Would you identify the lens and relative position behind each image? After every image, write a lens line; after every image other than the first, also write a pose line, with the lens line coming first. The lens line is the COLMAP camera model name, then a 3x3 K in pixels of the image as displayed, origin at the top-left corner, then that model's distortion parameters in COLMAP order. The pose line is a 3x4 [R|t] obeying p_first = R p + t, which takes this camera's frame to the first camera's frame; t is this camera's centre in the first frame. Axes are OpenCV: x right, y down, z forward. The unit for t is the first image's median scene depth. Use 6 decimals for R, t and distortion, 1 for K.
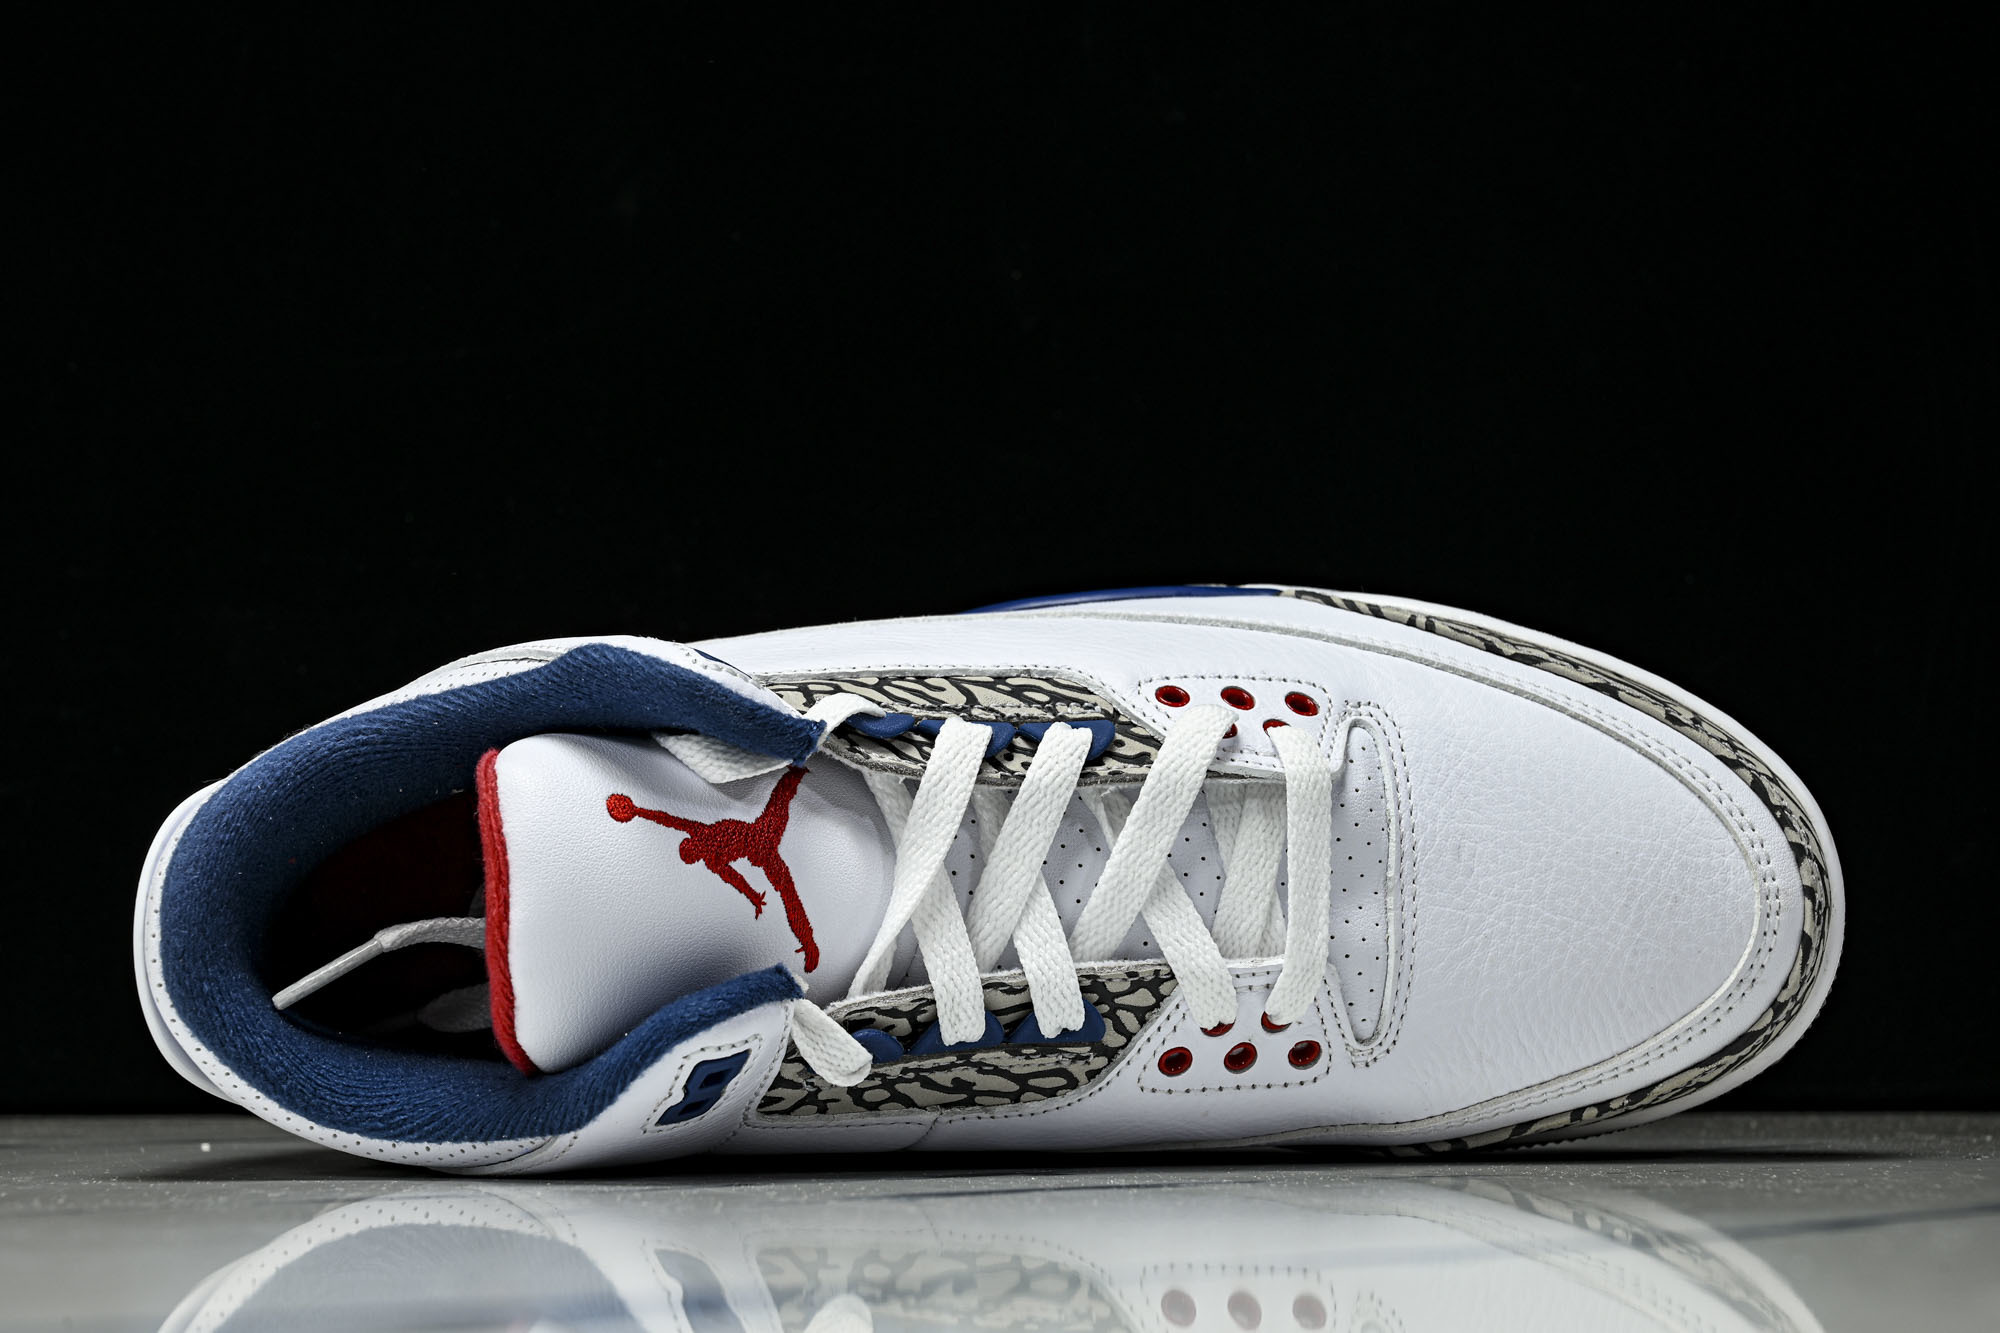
lens RADIAL K [[3231.3, 0, 1000.0], [0, 3231.3, 666.5], [0, 0, 1]] dist [-0.004747, -0.005502]
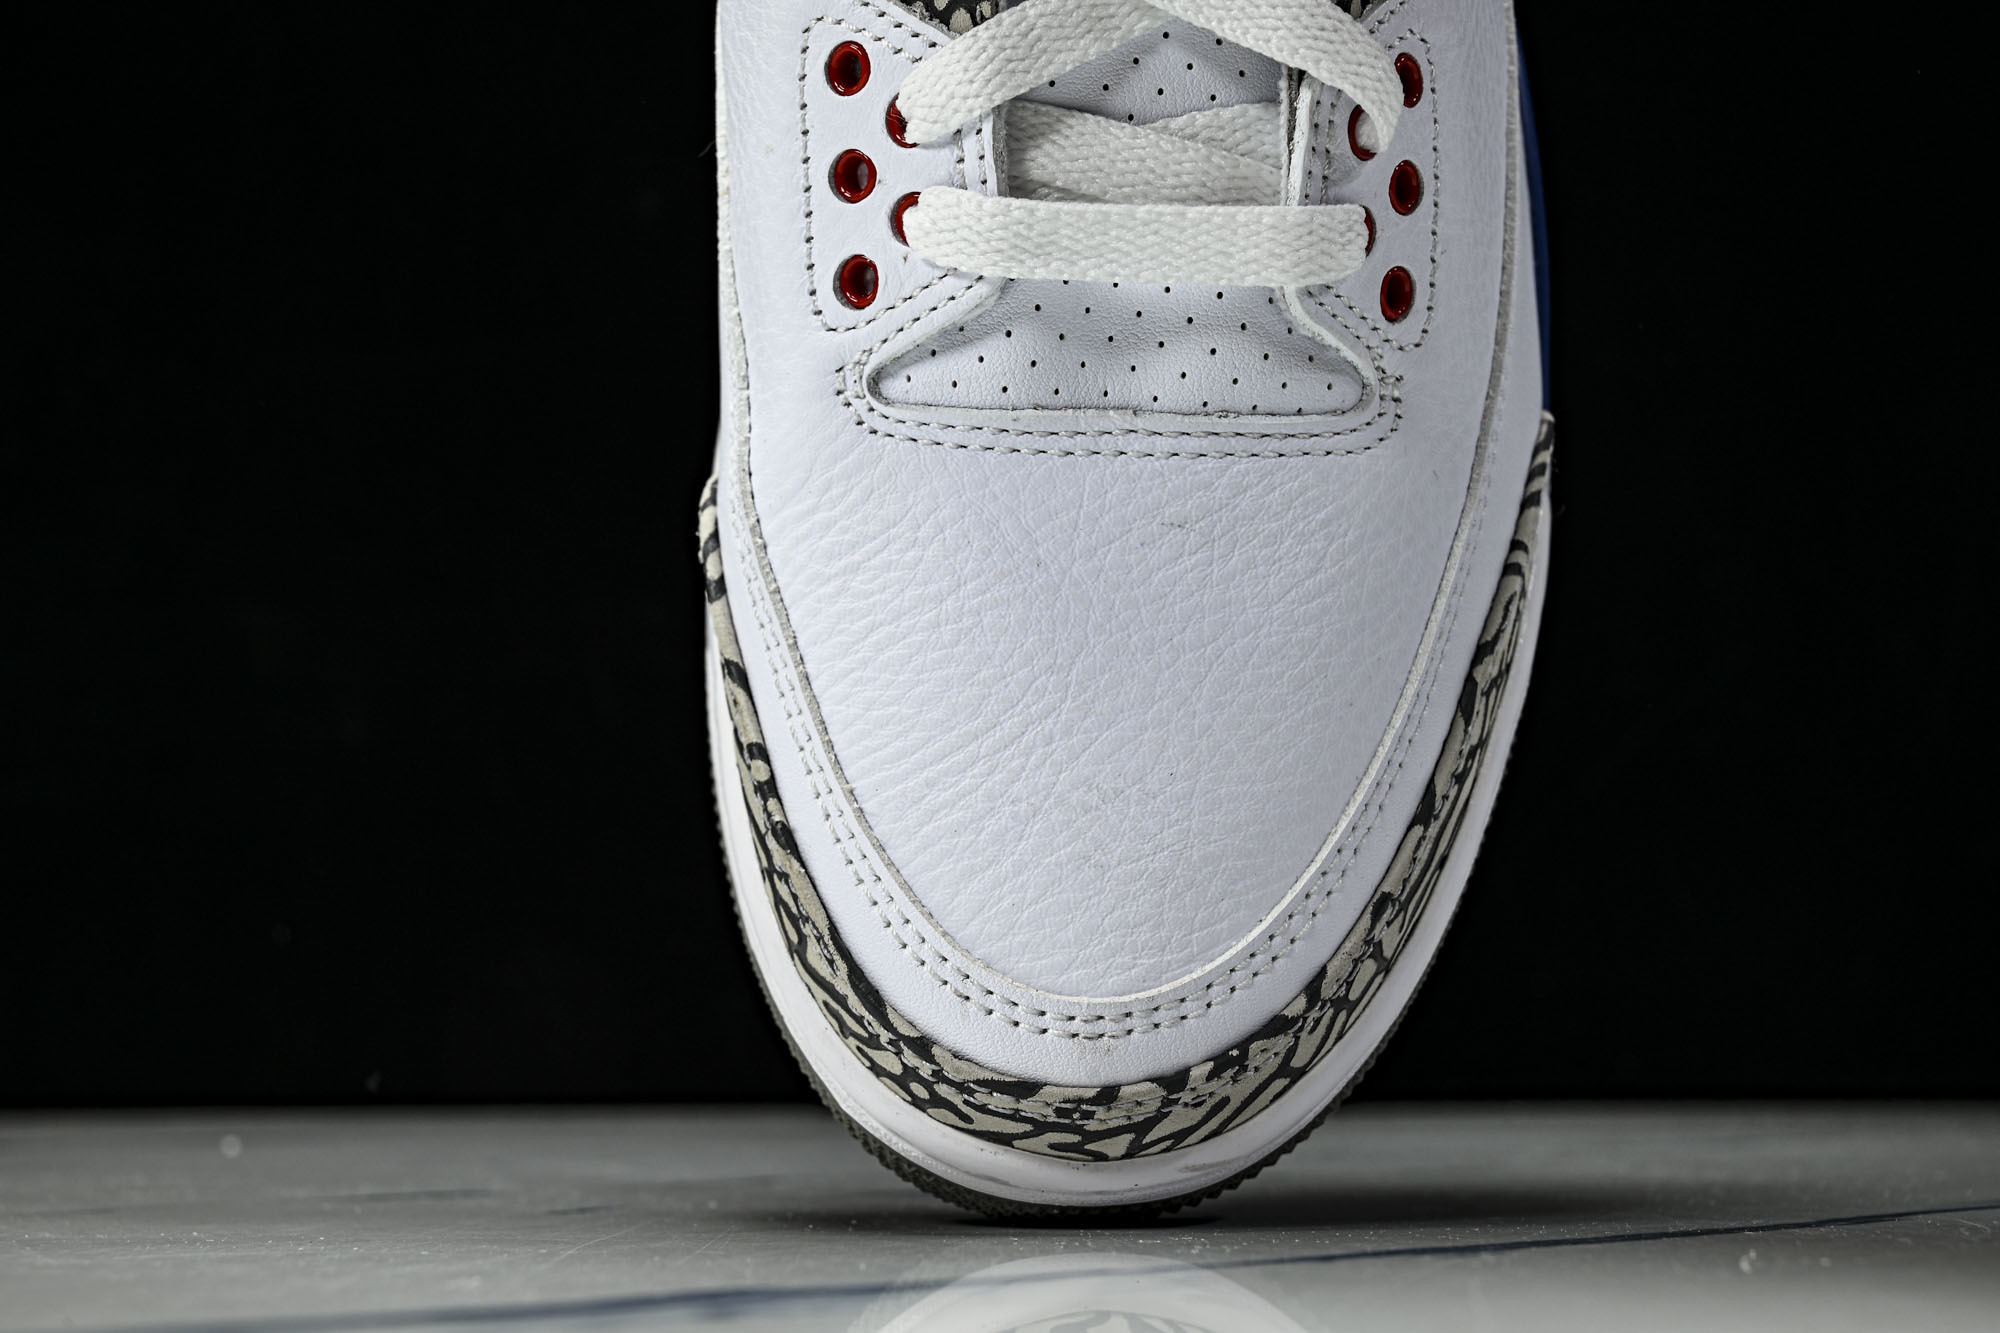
lens RADIAL K [[3231.3, 0, 1000.0], [0, 3231.3, 666.5], [0, 0, 1]] dist [-0.004747, -0.005502]
pose [[-0.001279, 0.977205, -0.212292, 0.298115], [-0.997251, 0.014482, 0.072674, 0.044269], [0.074092, 0.211801, 0.974500, 0.376984]]
